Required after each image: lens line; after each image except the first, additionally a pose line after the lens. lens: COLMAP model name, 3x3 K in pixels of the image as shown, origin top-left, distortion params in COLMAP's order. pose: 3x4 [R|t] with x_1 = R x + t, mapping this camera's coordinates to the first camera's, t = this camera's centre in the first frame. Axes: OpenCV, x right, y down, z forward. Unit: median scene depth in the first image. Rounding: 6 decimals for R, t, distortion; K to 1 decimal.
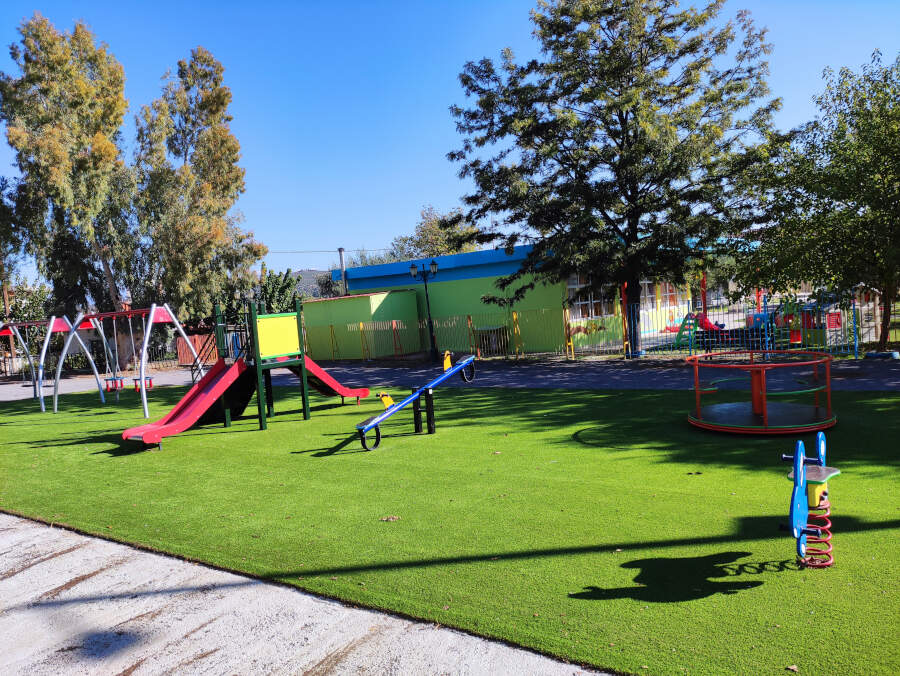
lens RADIAL K [[653.7, 0, 448.3], [0, 653.7, 344.4], [0, 0, 1]] dist [0.057207, -0.042438]
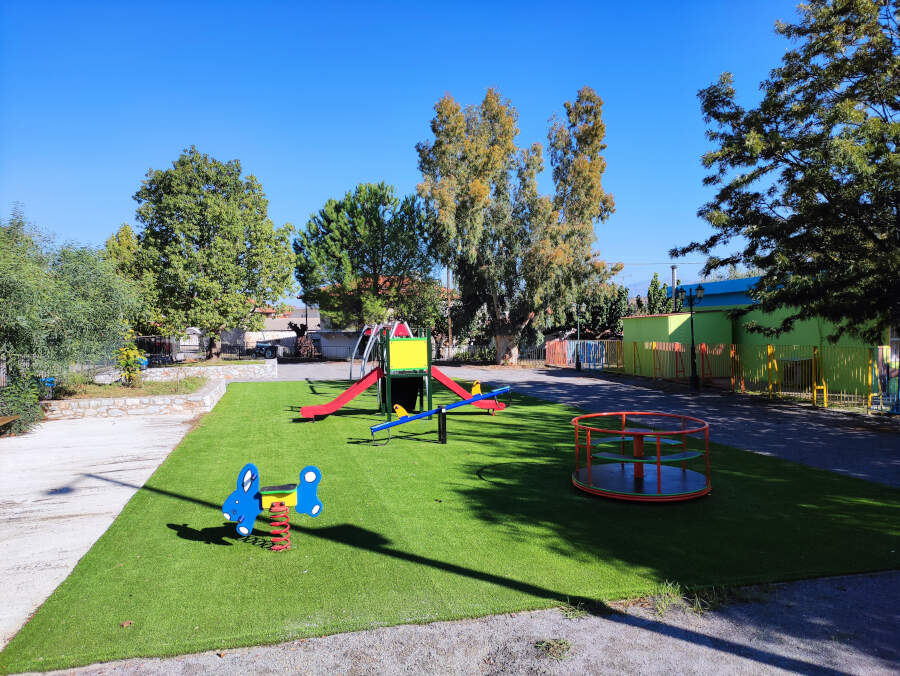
lens RADIAL K [[653.7, 0, 448.3], [0, 653.7, 344.4], [0, 0, 1]] dist [0.057207, -0.042438]
pose [[0.750624, 0.081079, -0.655736, 0.349229], [-0.081196, 0.996239, 0.030235, -0.040910], [0.655721, 0.030548, 0.754385, 0.018980]]
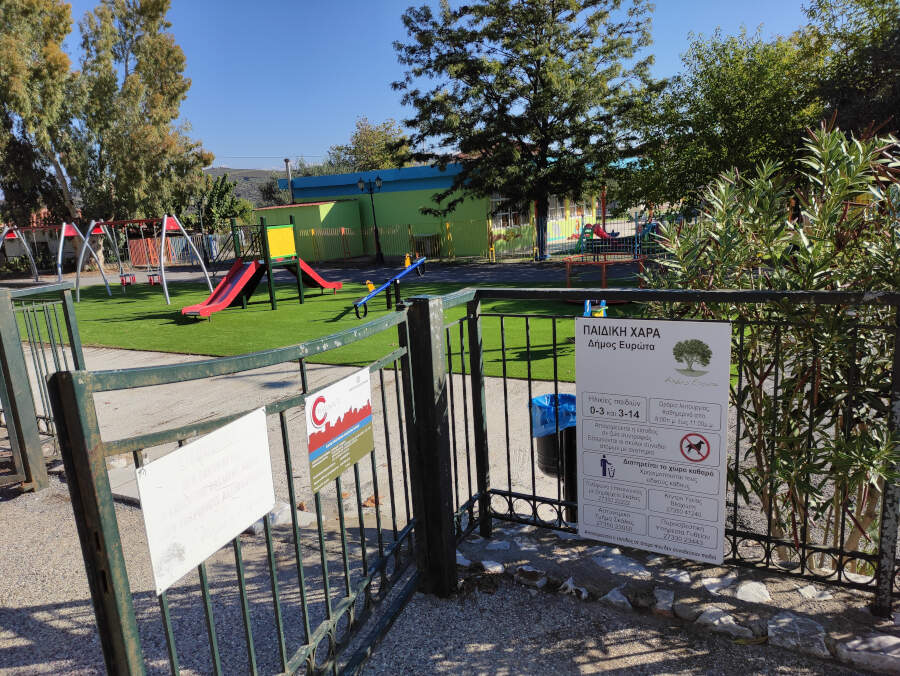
lens RADIAL K [[653.7, 0, 448.3], [0, 653.7, 344.4], [0, 0, 1]] dist [0.057207, -0.042438]
pose [[0.993356, -0.013278, 0.114314, -0.037000], [-0.003333, 0.989586, 0.143906, -0.000044], [-0.115034, -0.143331, 0.982967, -0.213641]]
